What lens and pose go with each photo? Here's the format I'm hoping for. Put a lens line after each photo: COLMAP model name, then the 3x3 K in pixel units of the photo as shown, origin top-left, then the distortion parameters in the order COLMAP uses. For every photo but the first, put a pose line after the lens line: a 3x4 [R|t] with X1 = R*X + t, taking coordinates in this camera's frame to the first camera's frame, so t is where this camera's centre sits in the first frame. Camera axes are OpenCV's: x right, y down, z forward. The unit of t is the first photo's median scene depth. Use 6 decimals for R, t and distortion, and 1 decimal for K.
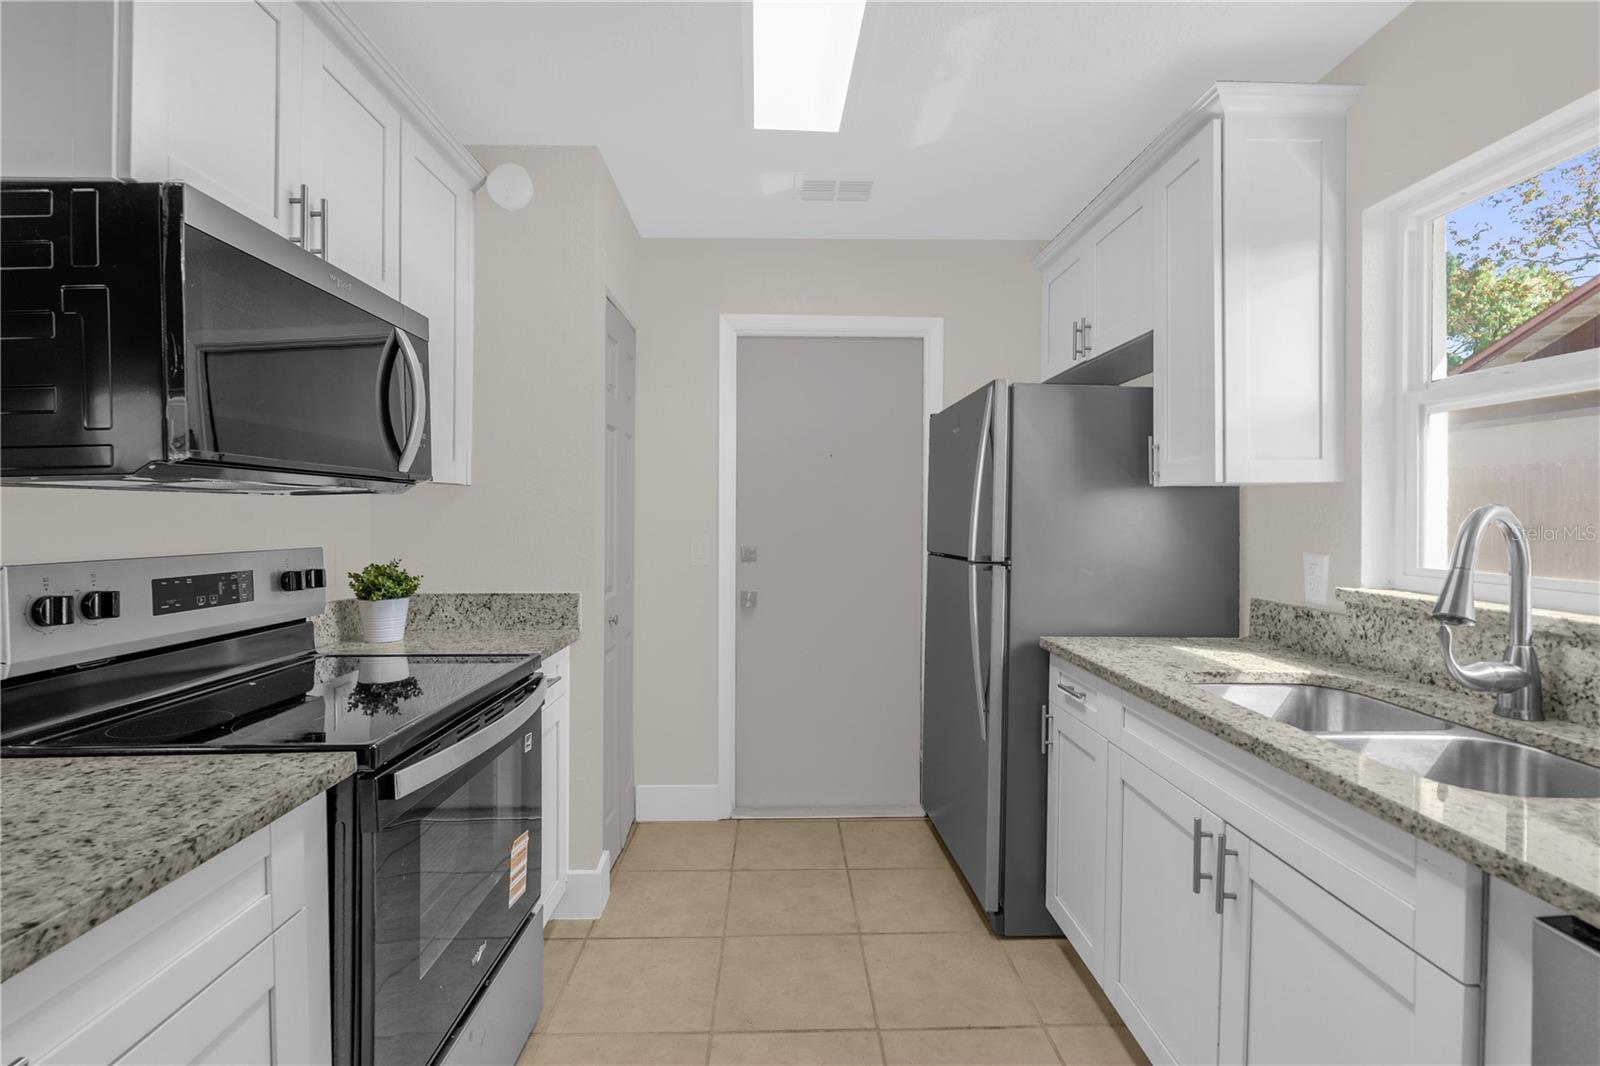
lens RADIAL K [[731.4, 0, 803.4], [0, 731.4, 512.3], [0, 0, 1]] dist [-0.000089, -0.000228]
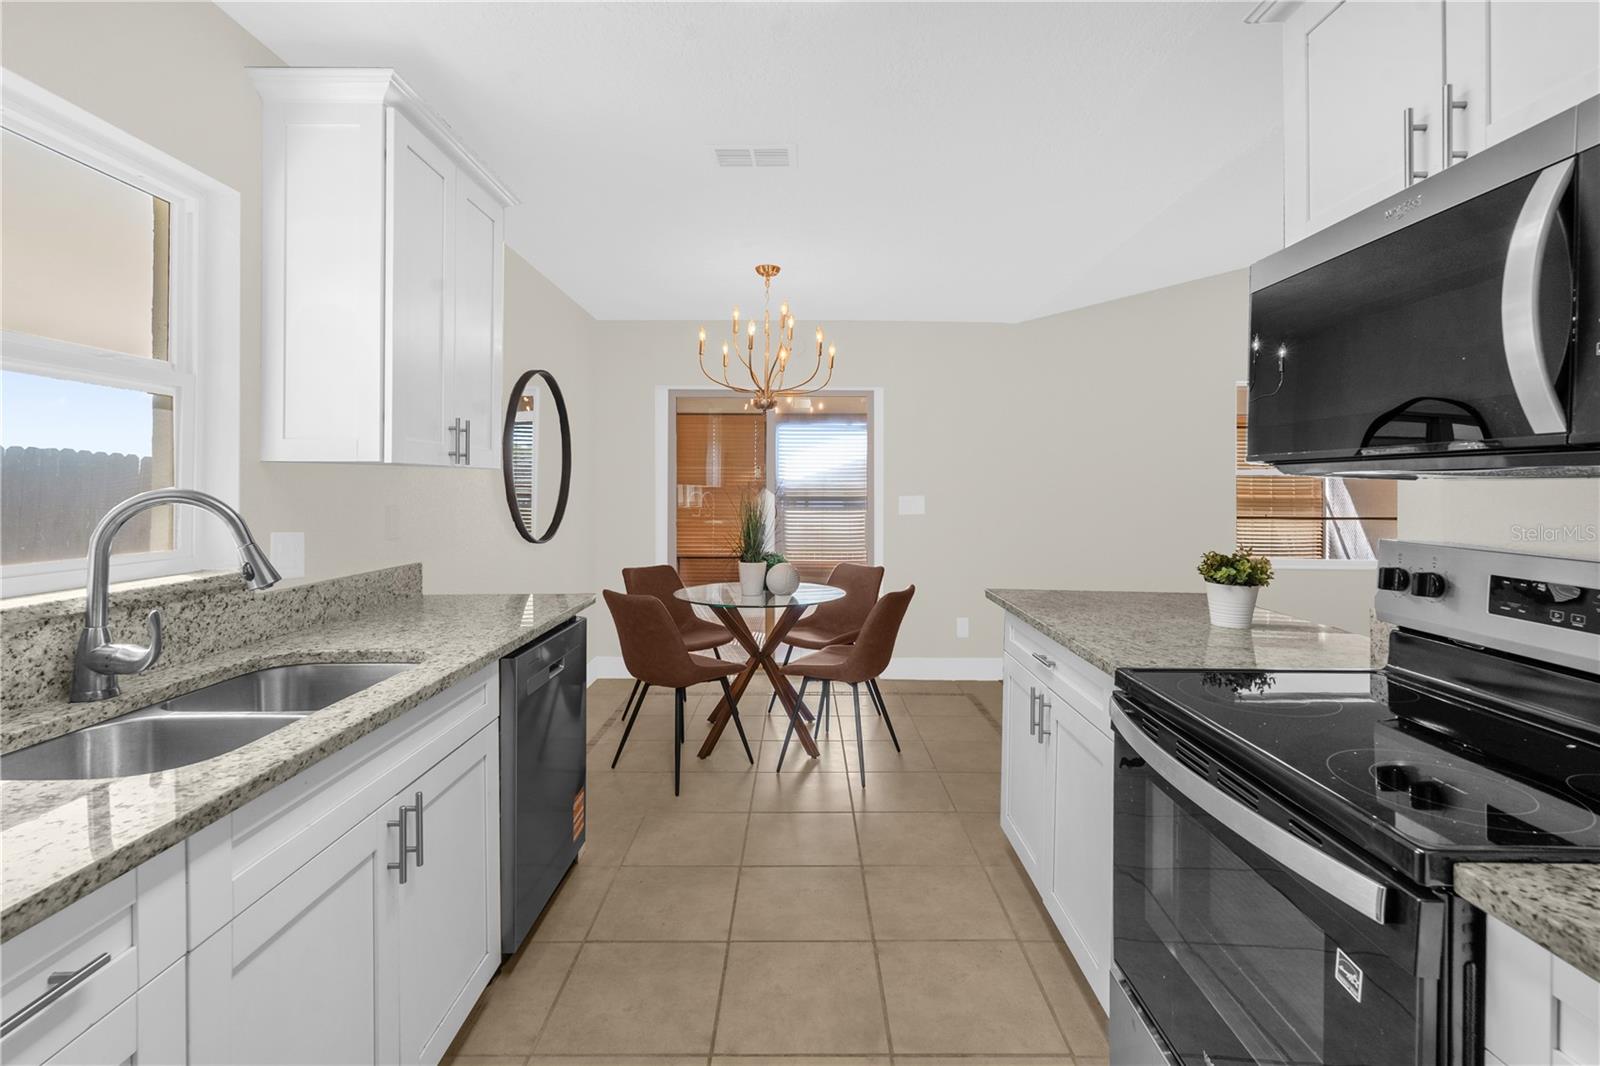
lens RADIAL K [[727.7, 0, 798.2], [0, 727.7, 484.6], [0, 0, 1]] dist [-0.000005, -0.000475]
pose [[-0.999304, -0.005098, 0.036959, -0.023658], [-0.005276, 0.999975, -0.004718, -0.012904], [-0.036934, -0.004909, -0.999306, 1.624206]]
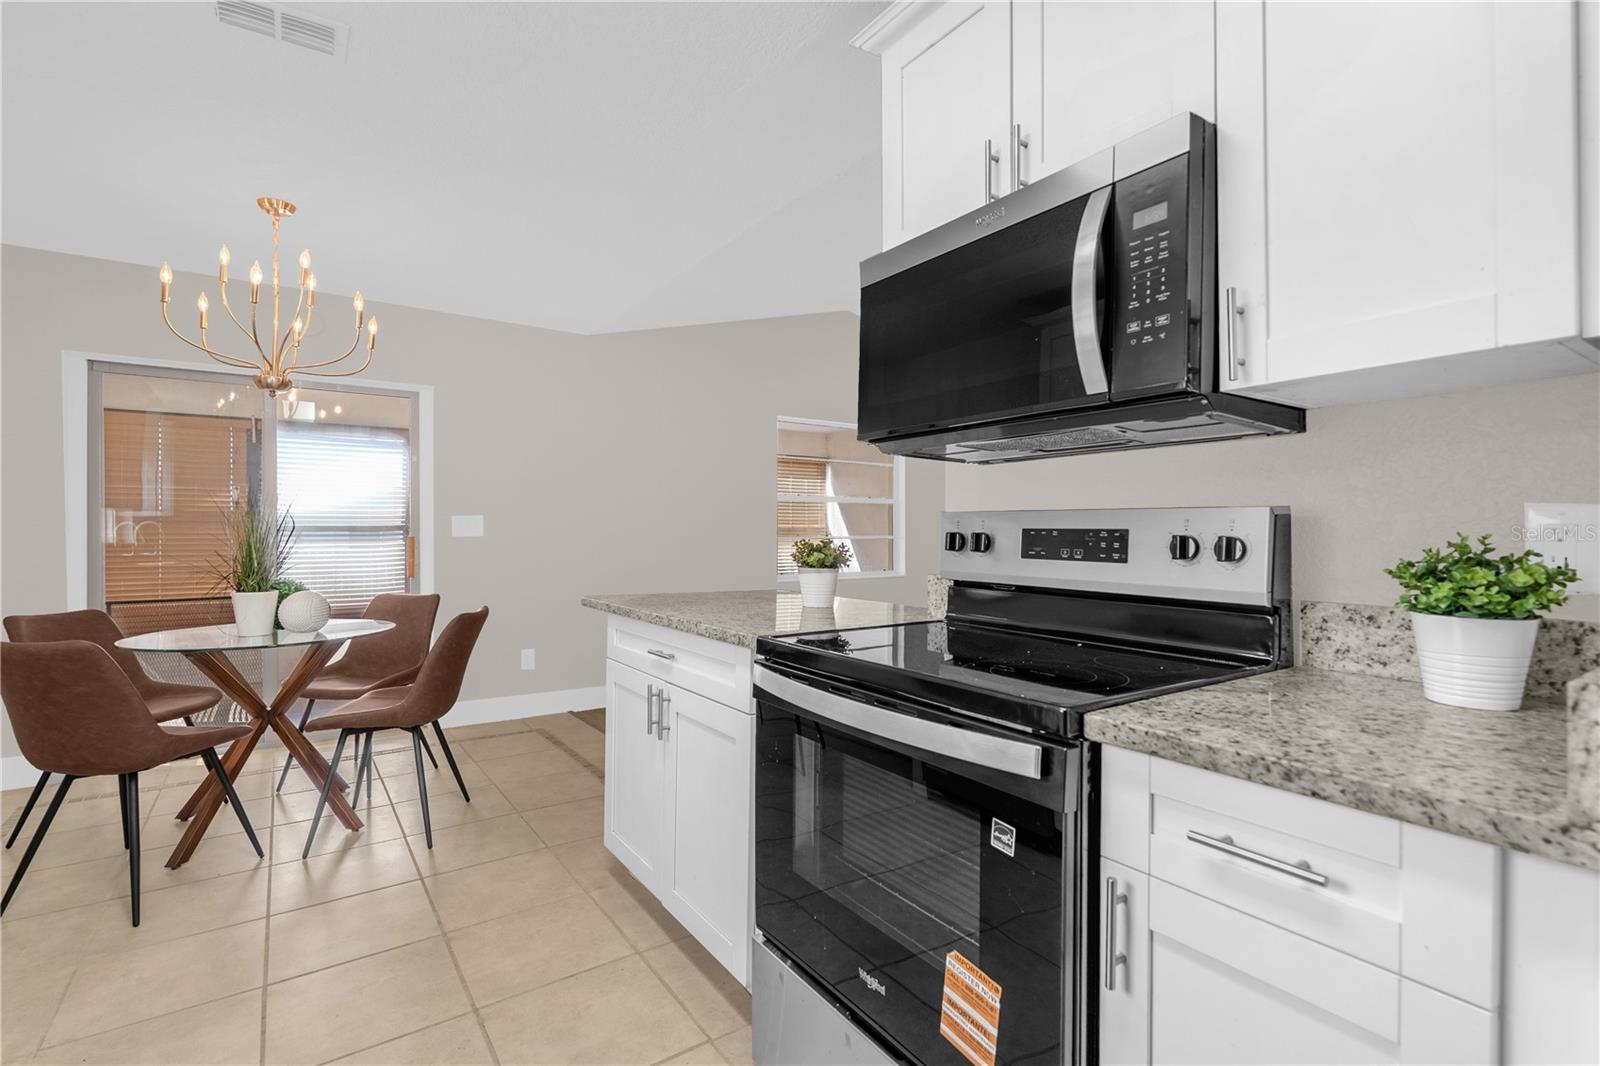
lens RADIAL K [[745.3, 0, 800.0], [0, 745.3, 533.0], [0, 0, 1]] dist [-0.002395, -0.000144]
pose [[-0.838428, 0.001472, -0.545010, 0.081284], [0.001157, 0.999999, 0.000922, 0.080614], [0.545011, 0.000143, -0.838429, 1.514442]]
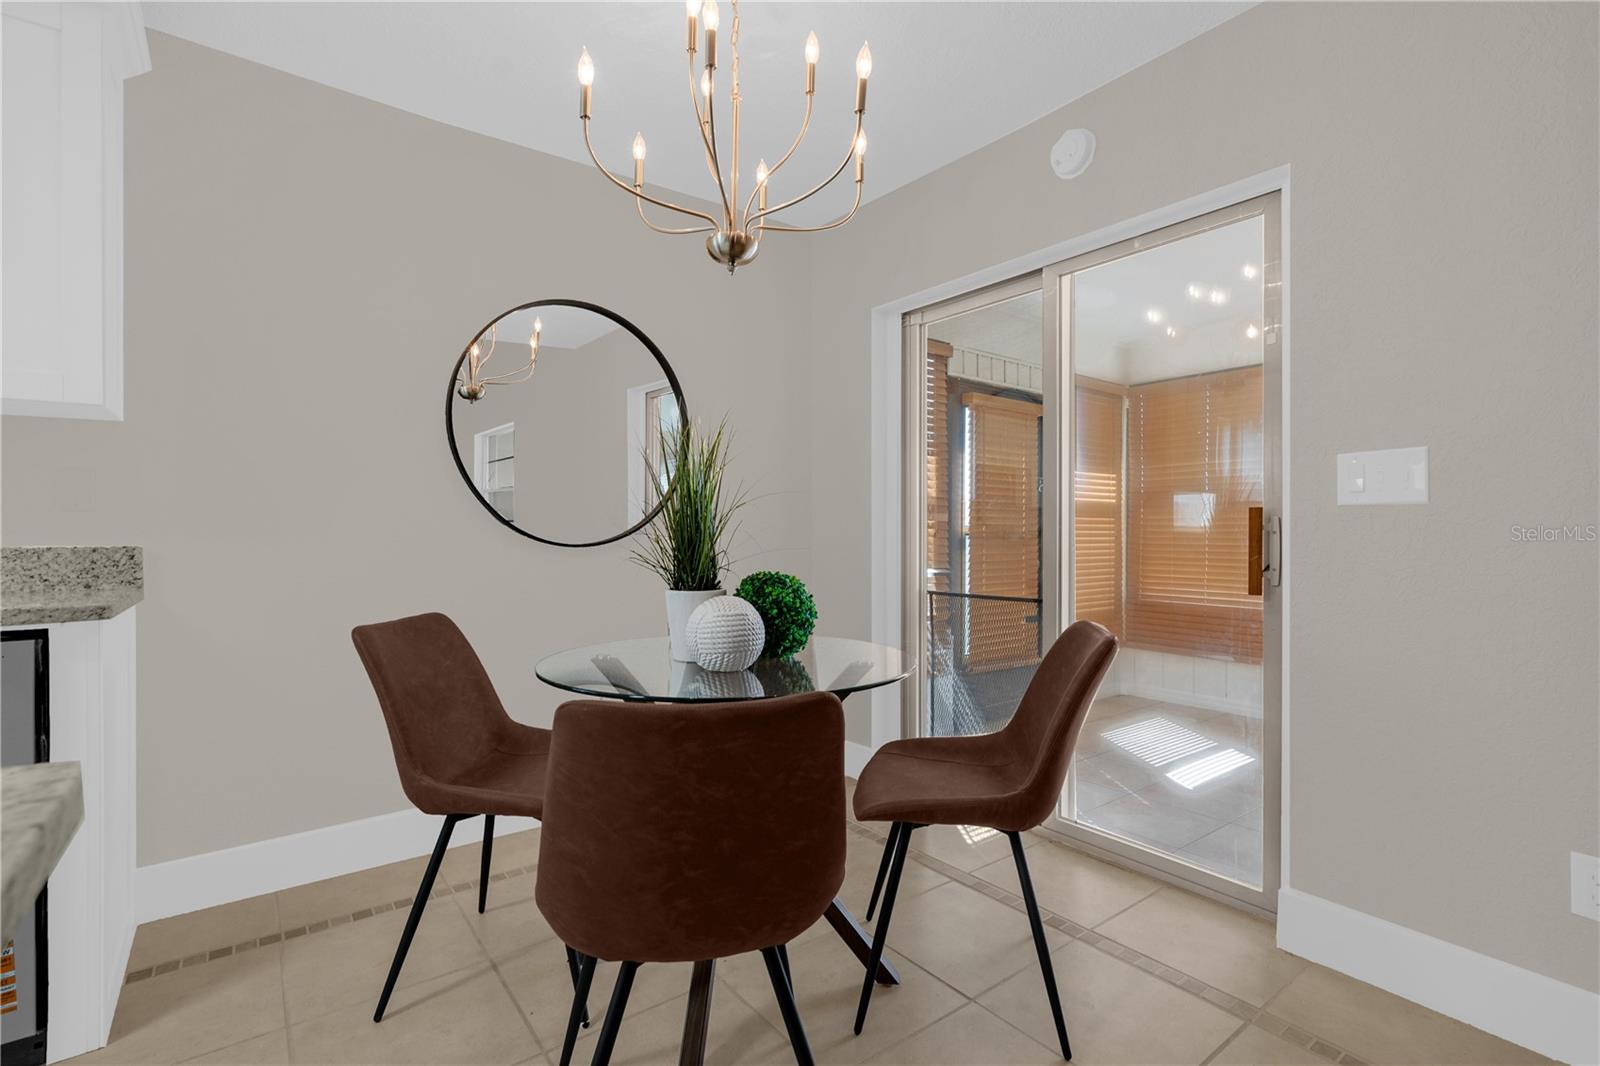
lens RADIAL K [[756.1, 0, 800.0], [0, 756.1, 533.0], [0, 0, 1]] dist [0.001603, 0.000323]
pose [[-0.567642, -0.007263, 0.823243, -0.799008], [-0.004014, 0.999974, 0.006054, 0.123084], [-0.823265, 0.000132, -0.567657, -0.133823]]
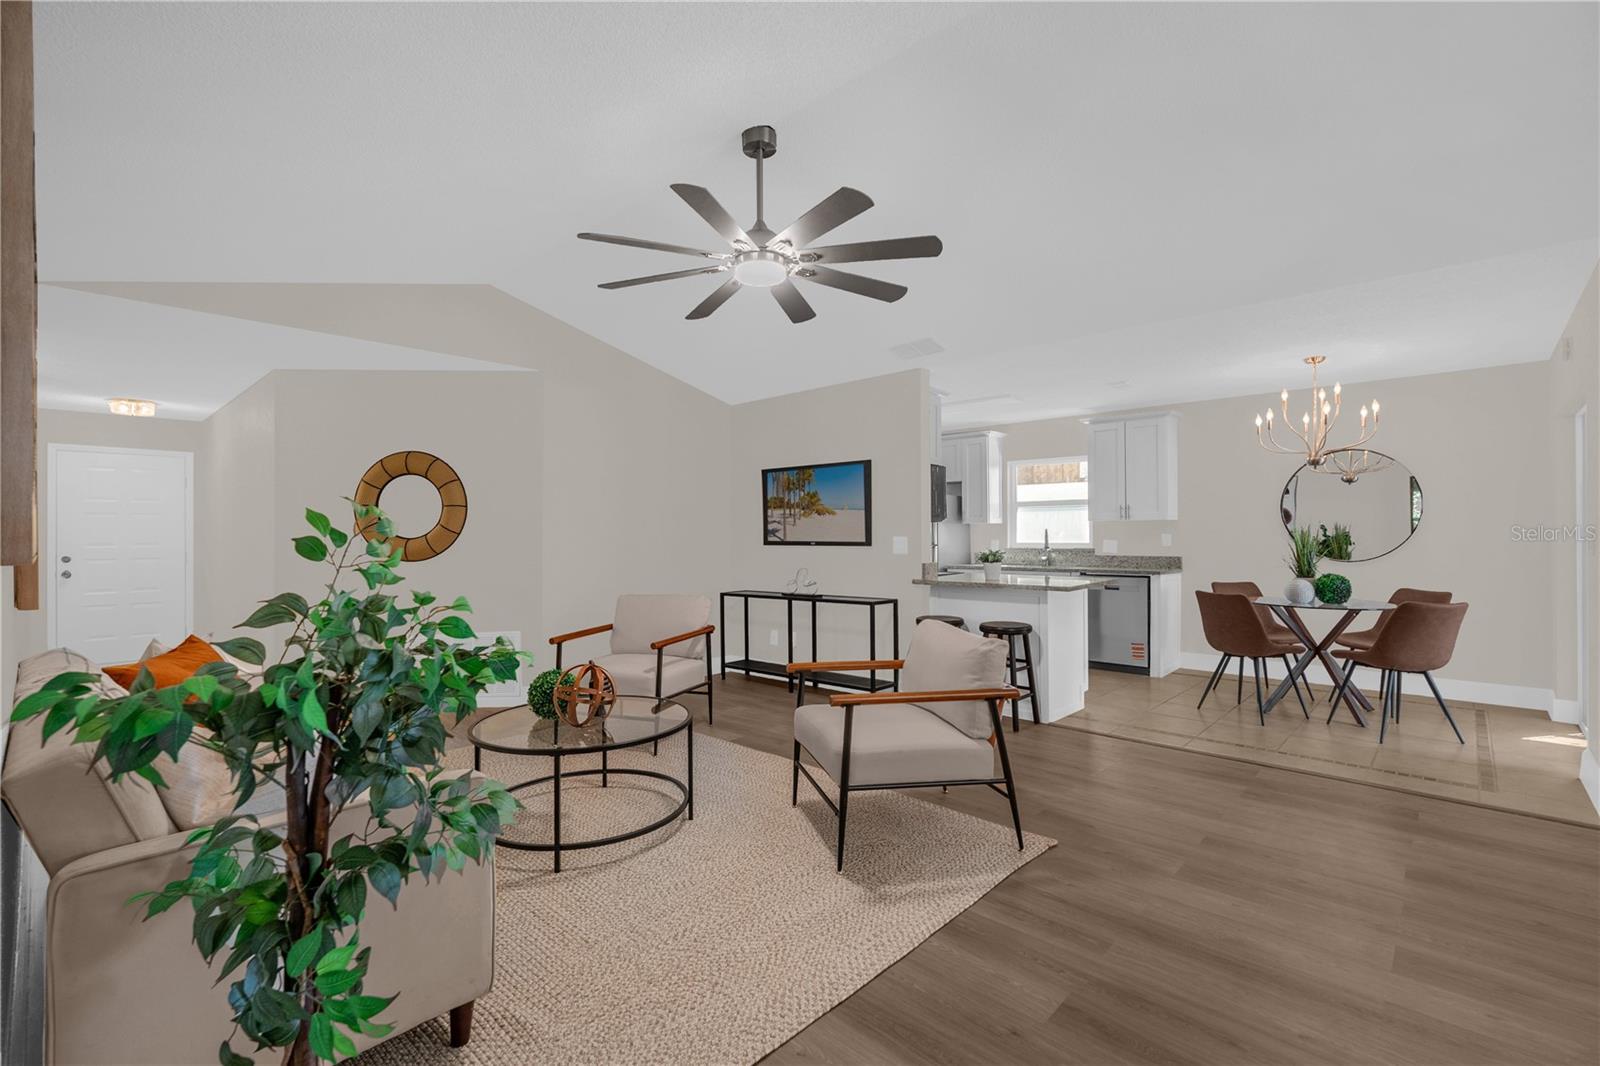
lens RADIAL K [[711.3, 0, 799.3], [0, 711.3, 529.5], [0, 0, 1]] dist [0.002008, 0.000224]
pose [[0.707719, 0.000606, 0.706494, -3.491693], [0.004907, 0.999971, -0.005774, 0.016971], [-0.706477, 0.007553, 0.707695, -1.267928]]
